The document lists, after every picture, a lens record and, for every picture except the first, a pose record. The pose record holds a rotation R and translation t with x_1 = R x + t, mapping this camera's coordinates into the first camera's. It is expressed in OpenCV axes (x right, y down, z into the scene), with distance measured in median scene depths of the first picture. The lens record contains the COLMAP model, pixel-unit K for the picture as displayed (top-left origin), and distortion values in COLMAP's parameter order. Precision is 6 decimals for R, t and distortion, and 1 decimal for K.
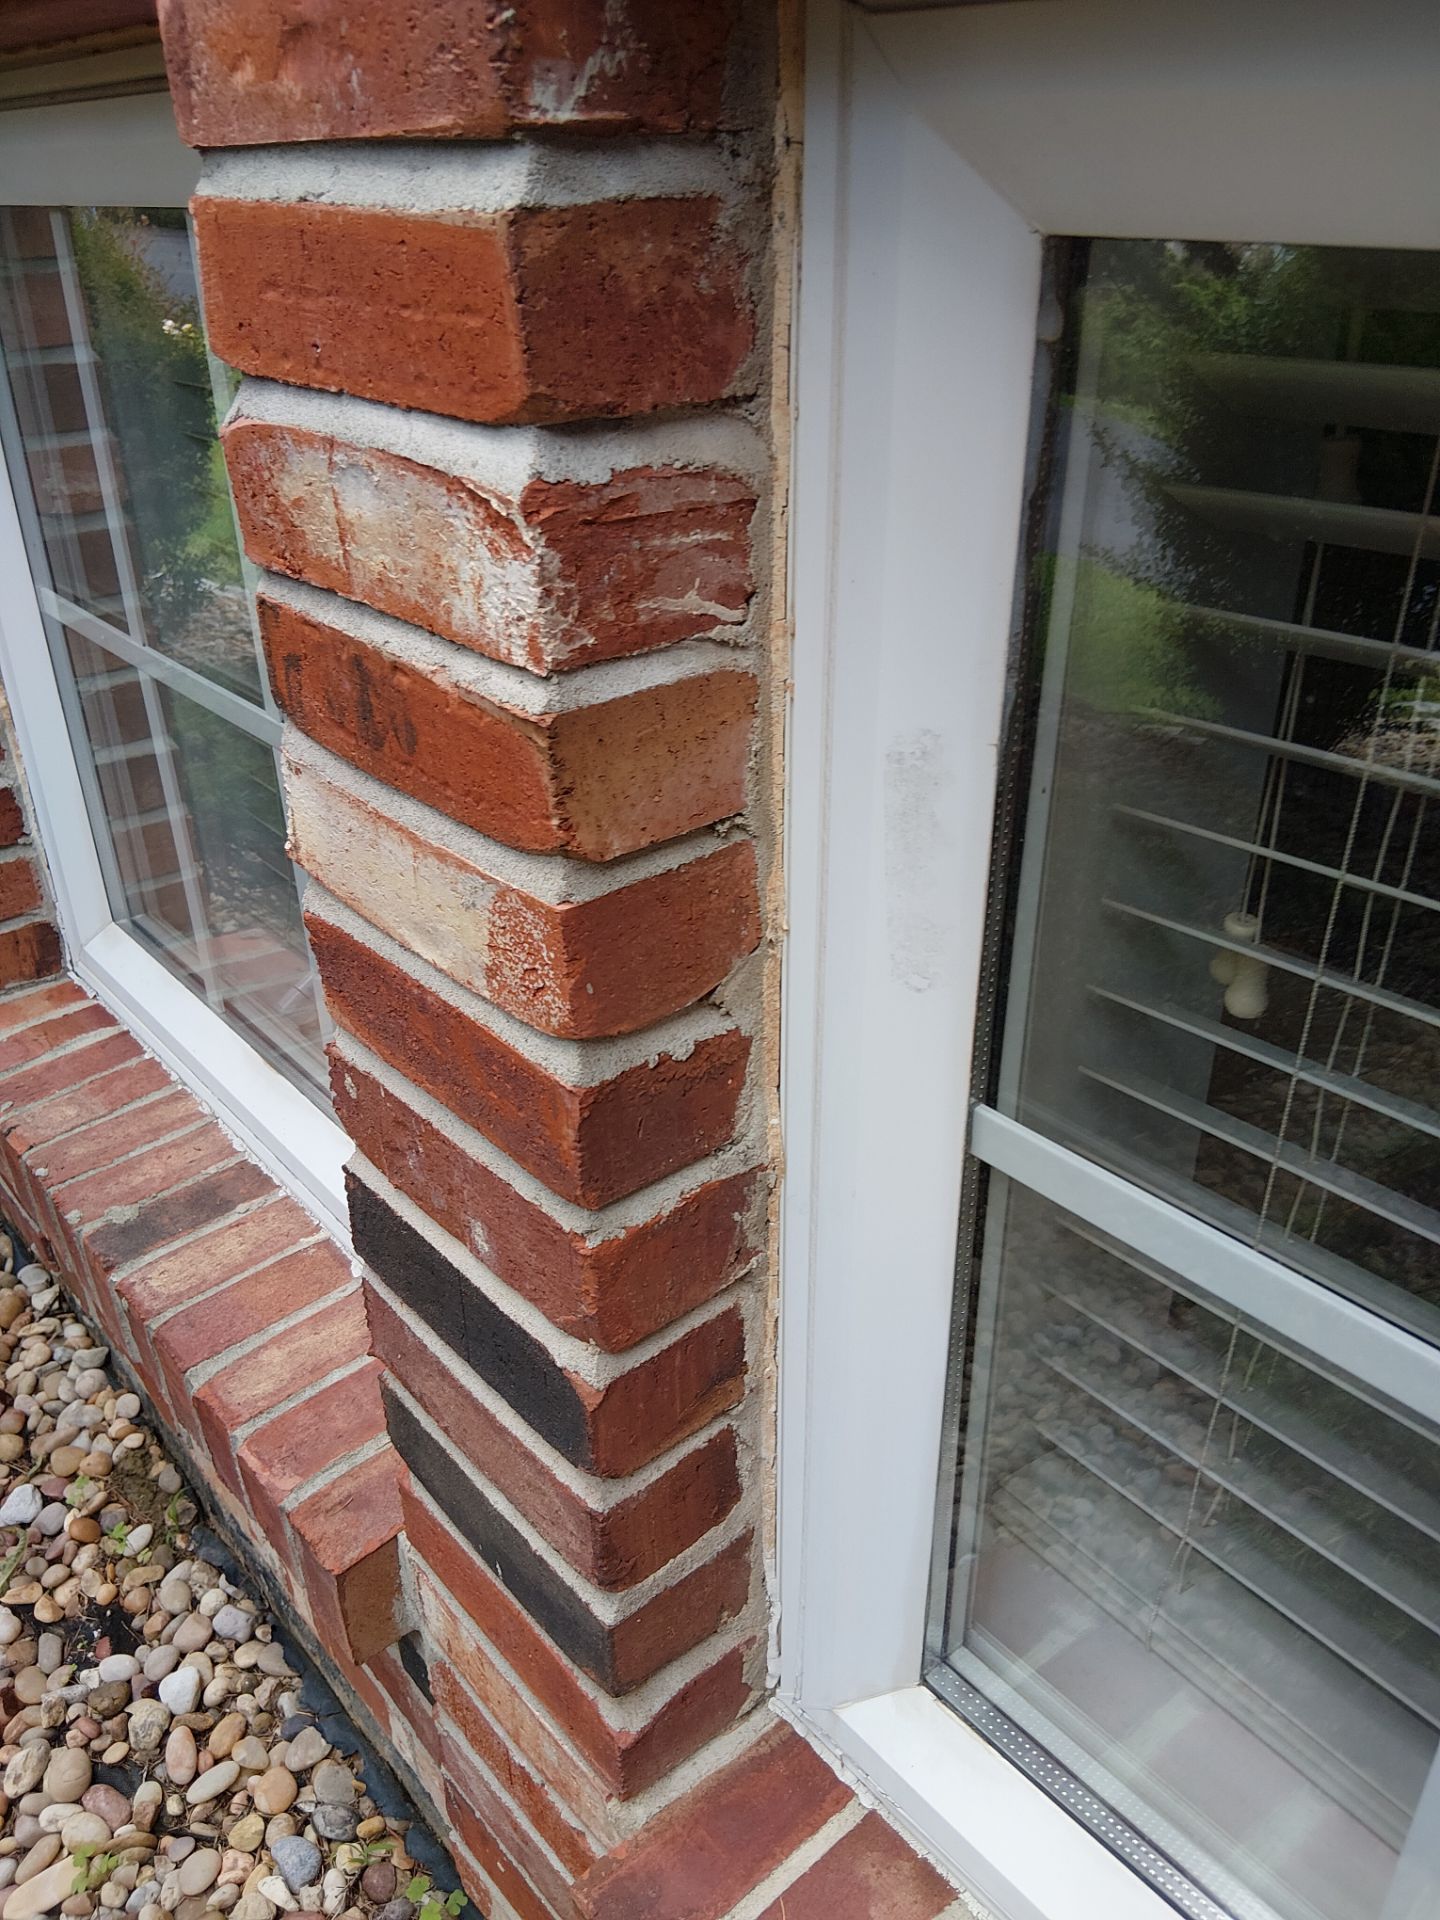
lens RADIAL K [[1458.2, 0, 720.0], [0, 1458.2, 960.0], [0, 0, 1]] dist [0.118263, -0.203280]
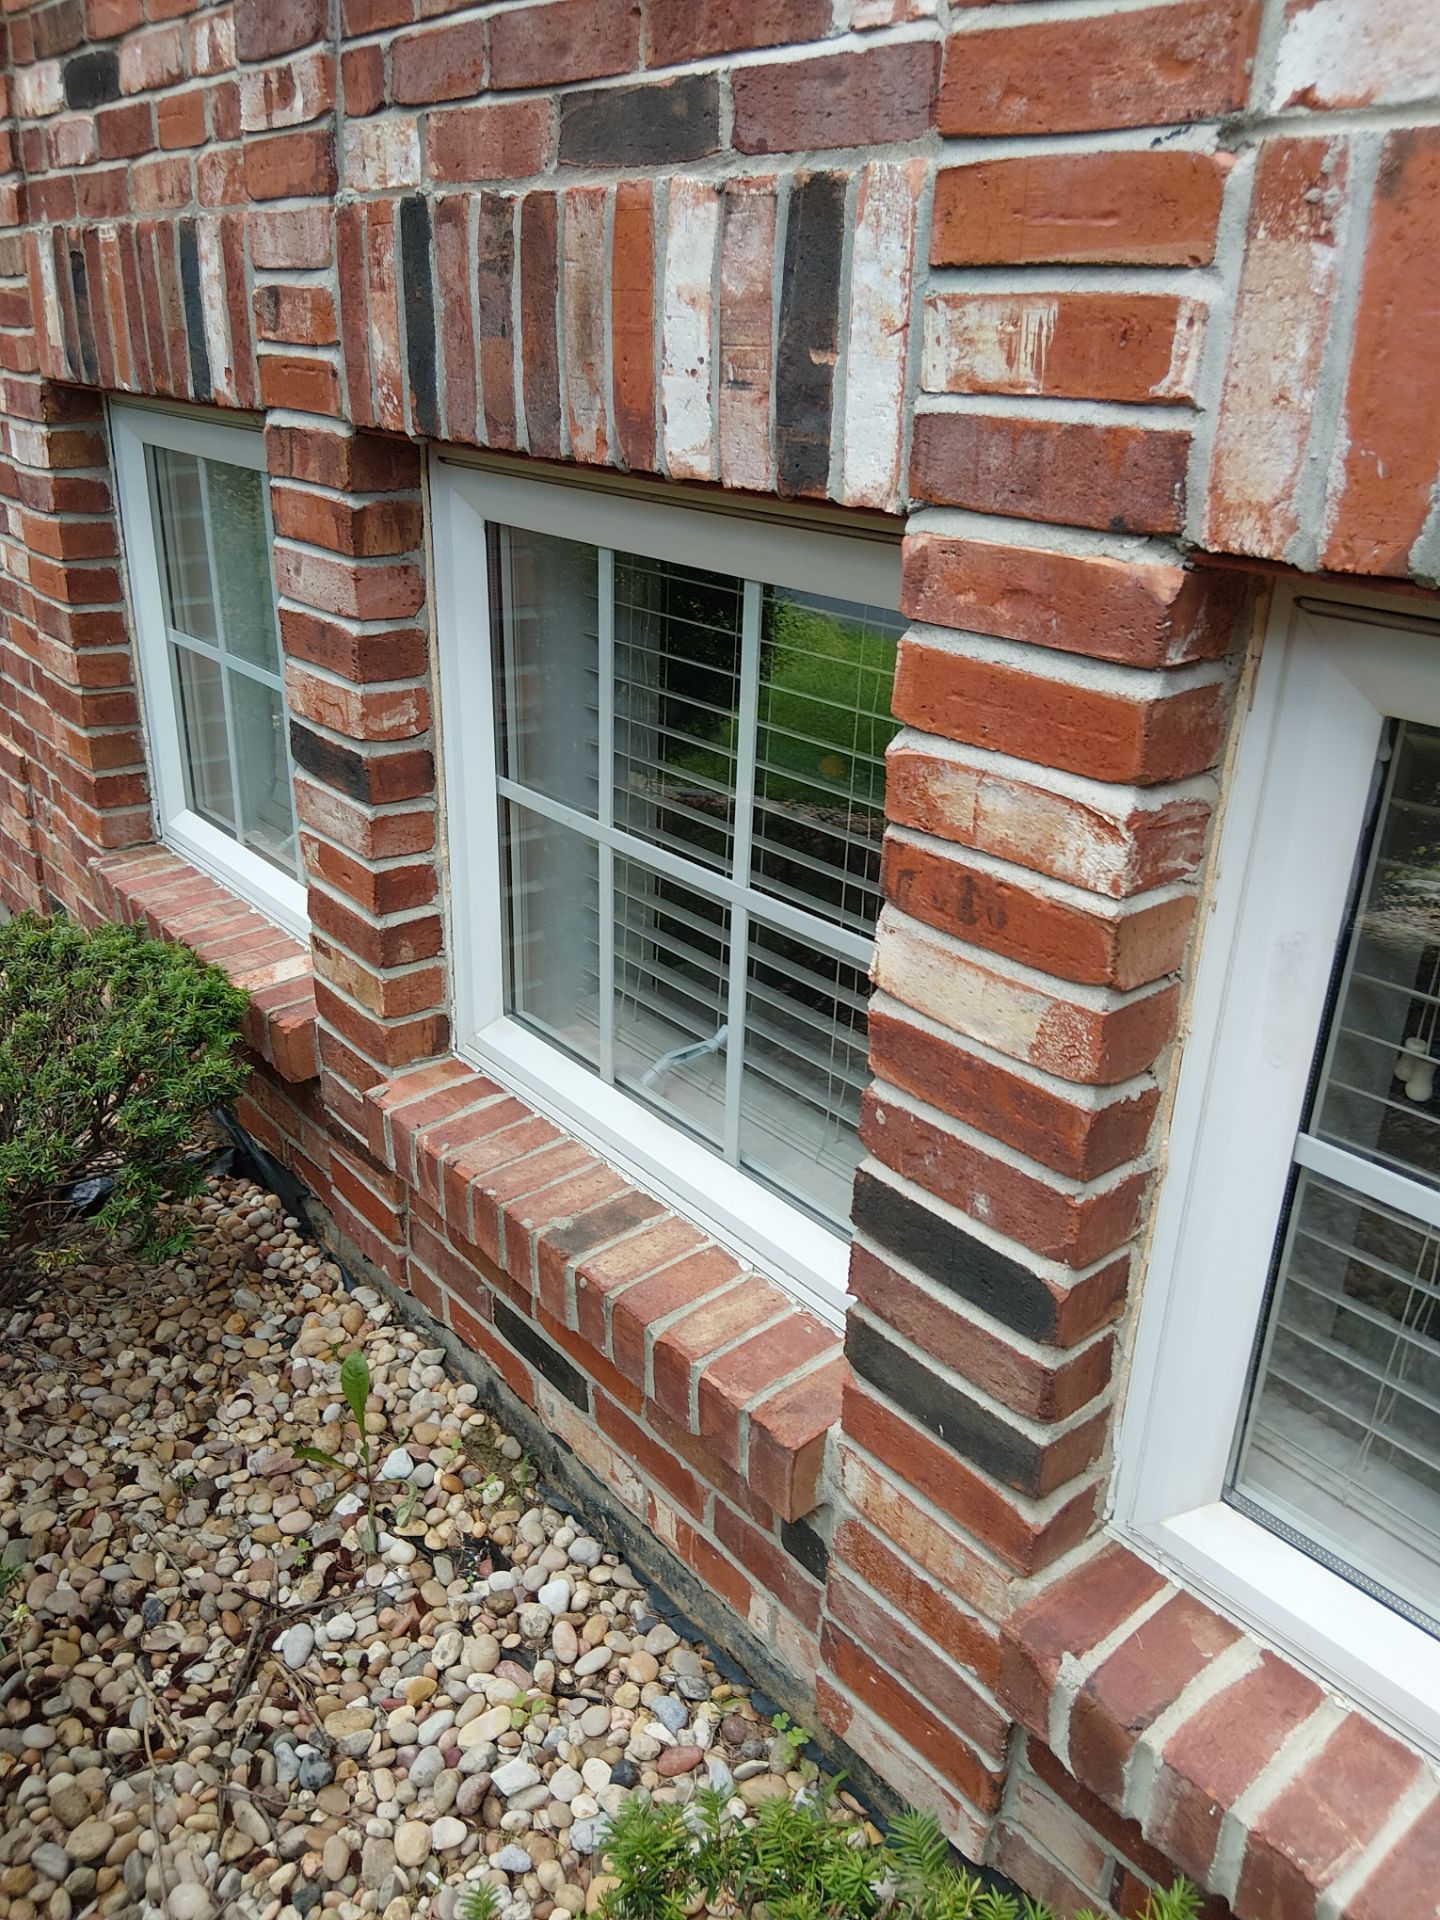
lens RADIAL K [[1449.9, 0, 722.7], [0, 1449.9, 951.0], [0, 0, 1]] dist [0.146097, -0.285495]
pose [[0.998900, 0.045937, 0.009450, -0.497560], [-0.044857, 0.994624, -0.093336, 0.067122], [-0.013686, 0.092809, 0.995590, -0.731449]]
